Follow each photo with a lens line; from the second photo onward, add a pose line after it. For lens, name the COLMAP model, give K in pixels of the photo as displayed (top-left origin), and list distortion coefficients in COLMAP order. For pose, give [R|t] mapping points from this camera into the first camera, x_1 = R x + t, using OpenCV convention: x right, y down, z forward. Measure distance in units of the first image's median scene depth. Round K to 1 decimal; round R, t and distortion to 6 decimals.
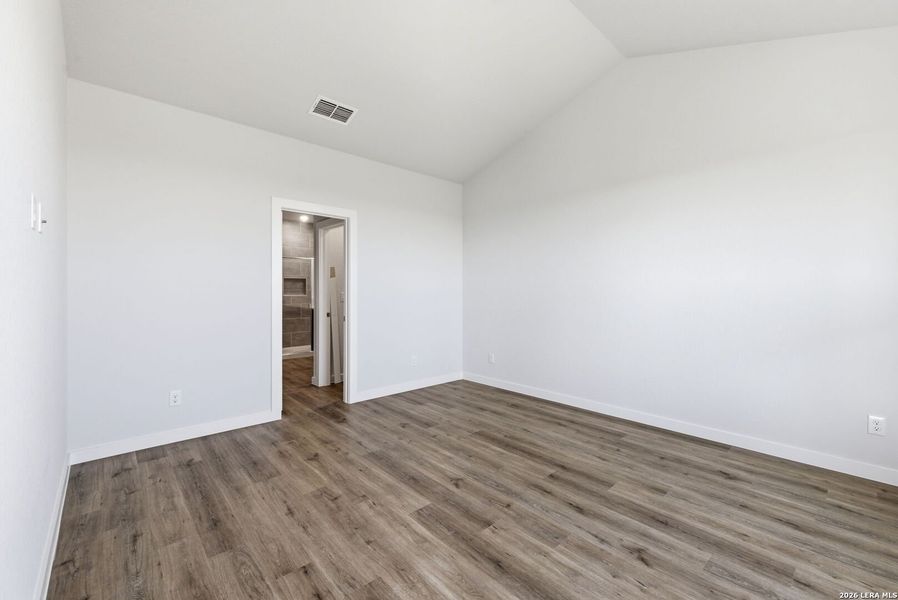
lens RADIAL K [[374.8, 0, 448.8], [0, 374.8, 293.5], [0, 0, 1]] dist [0.003185, -0.000801]
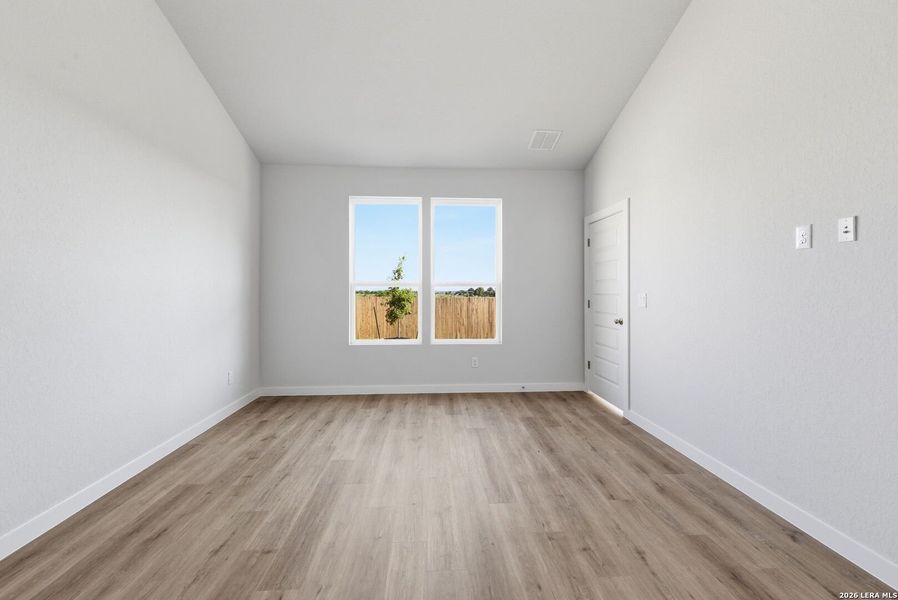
lens RADIAL K [[380.4, 0, 448.2], [0, 380.4, 289.1], [0, 0, 1]] dist [0.003379, -0.000330]
pose [[-0.775323, 0.001359, 0.631563, -0.500493], [0.002274, 0.999997, 0.000639, -0.010782], [-0.631560, 0.001932, -0.775324, 1.539863]]
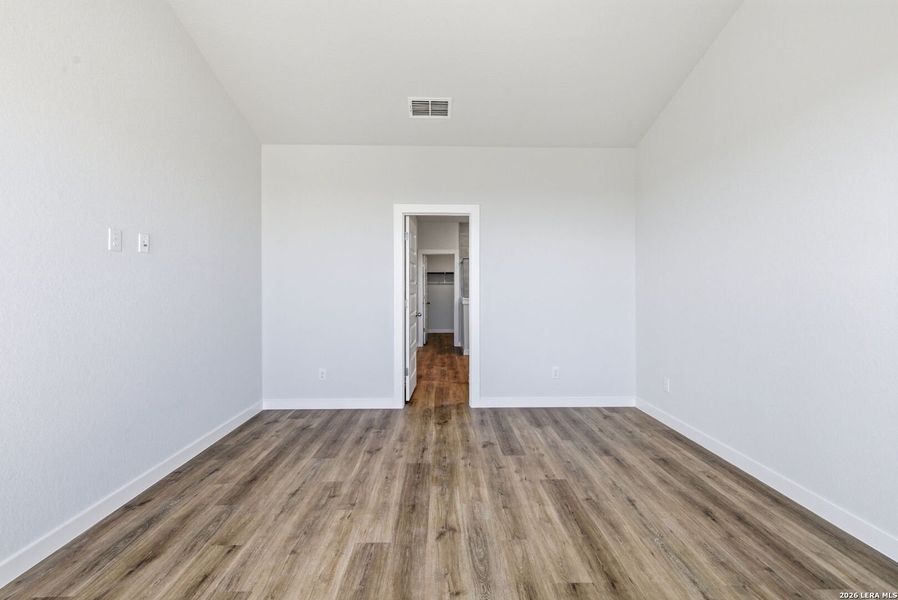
lens RADIAL K [[374.8, 0, 448.8], [0, 374.8, 293.5], [0, 0, 1]] dist [0.003185, -0.000801]
pose [[0.755001, 0.004004, -0.655712, 0.498742], [-0.002417, 0.999992, 0.003323, -0.000659], [0.655719, -0.000924, 0.755004, 0.376373]]
